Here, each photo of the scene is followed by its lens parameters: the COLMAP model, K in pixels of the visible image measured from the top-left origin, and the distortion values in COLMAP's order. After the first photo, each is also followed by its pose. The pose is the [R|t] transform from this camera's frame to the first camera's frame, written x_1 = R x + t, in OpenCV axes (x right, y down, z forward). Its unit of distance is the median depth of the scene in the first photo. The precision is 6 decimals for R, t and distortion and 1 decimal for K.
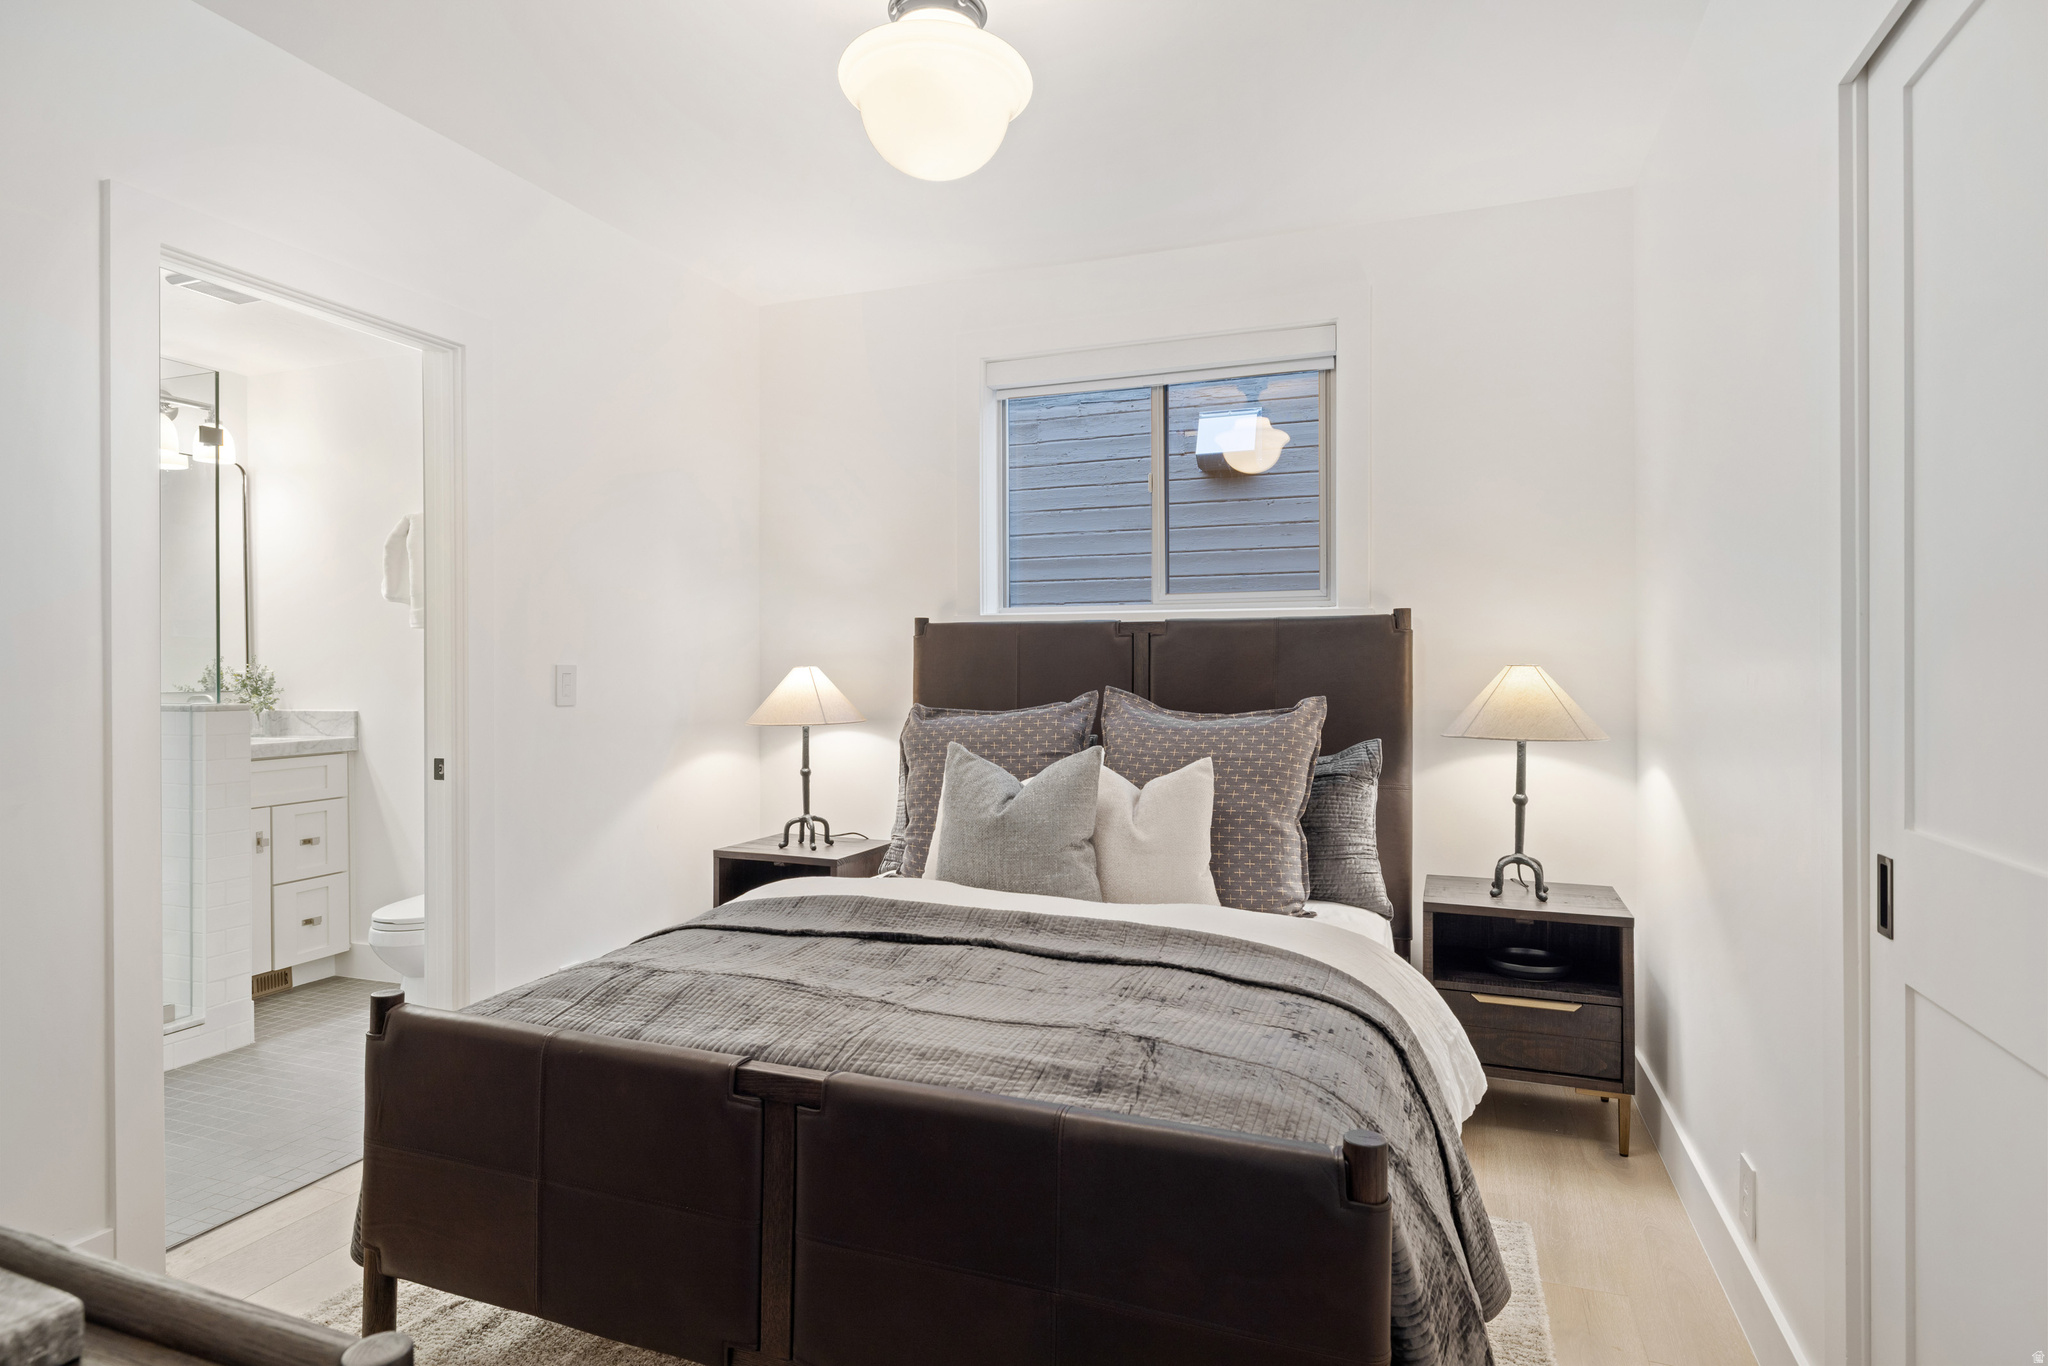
lens RADIAL K [[1081.2, 0, 1023.2], [0, 1081.2, 680.2], [0, 0, 1]] dist [-0.003235, -0.000331]
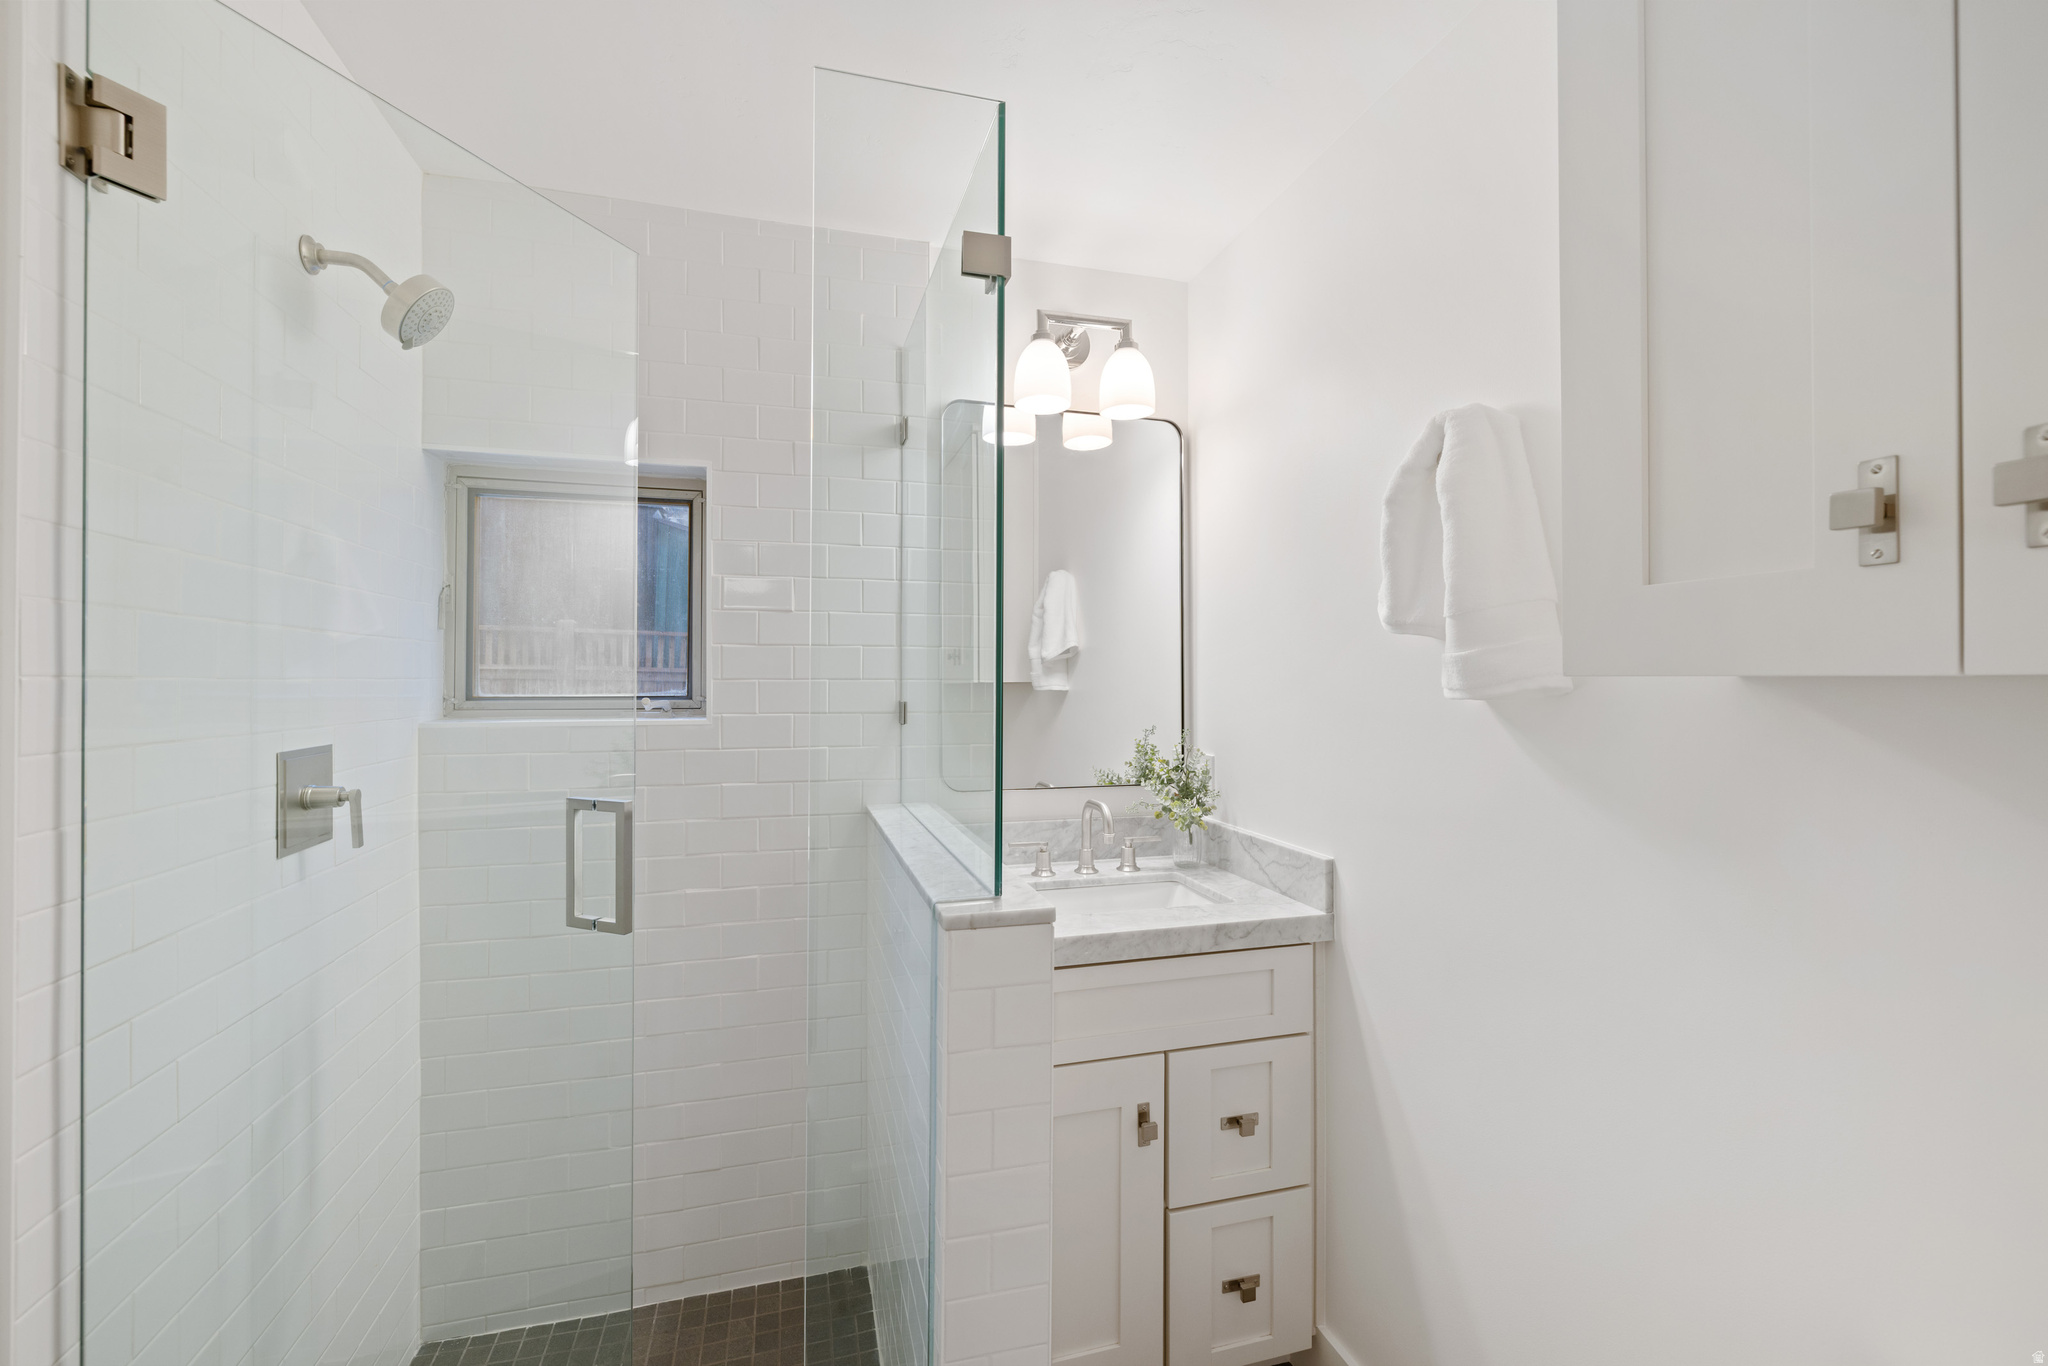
lens RADIAL K [[858.2, 0, 1028.4], [0, 858.2, 681.6], [0, 0, 1]] dist [-0.001020, 0.000824]
pose [[0.582264, 0.006601, -0.812973, -0.399979], [-0.012810, 0.999917, -0.001056, -0.052009], [0.812899, 0.011029, 0.582300, 0.693212]]
